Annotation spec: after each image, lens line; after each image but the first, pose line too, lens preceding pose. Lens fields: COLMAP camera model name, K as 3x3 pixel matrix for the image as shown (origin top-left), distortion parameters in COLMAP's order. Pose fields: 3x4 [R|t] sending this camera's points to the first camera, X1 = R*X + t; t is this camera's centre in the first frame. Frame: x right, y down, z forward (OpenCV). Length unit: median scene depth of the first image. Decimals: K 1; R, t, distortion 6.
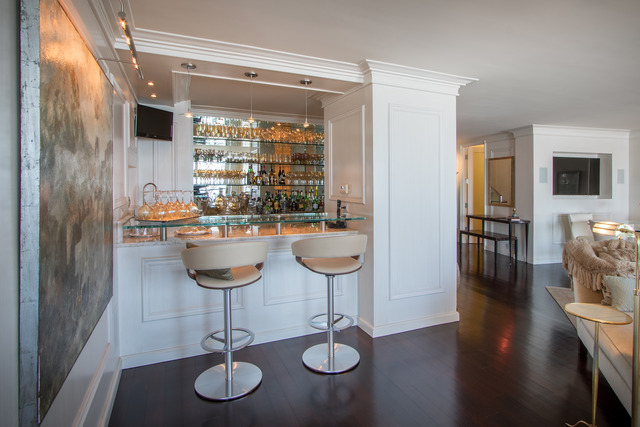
lens RADIAL K [[439.2, 0, 320.2], [0, 439.2, 179.4], [0, 0, 1]] dist [0.002350, 0.001233]
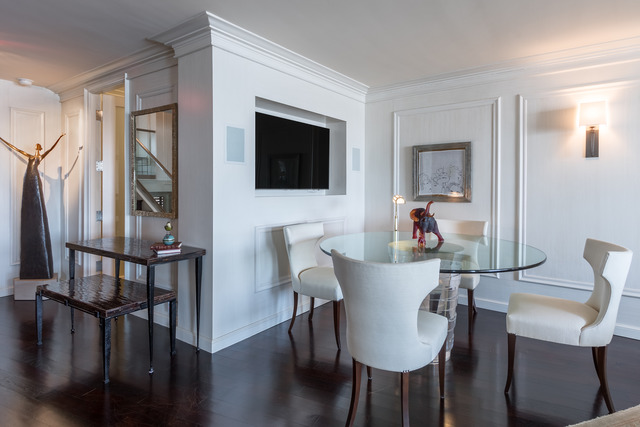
lens RADIAL K [[350.5, 0, 320.7], [0, 350.5, 185.9], [0, 0, 1]] dist [0.001322, 0.000385]
pose [[0.817205, -0.005042, 0.576326, 0.365124], [0.000284, 0.999965, 0.008346, 0.028712], [-0.576348, -0.006657, 0.817178, 0.643826]]
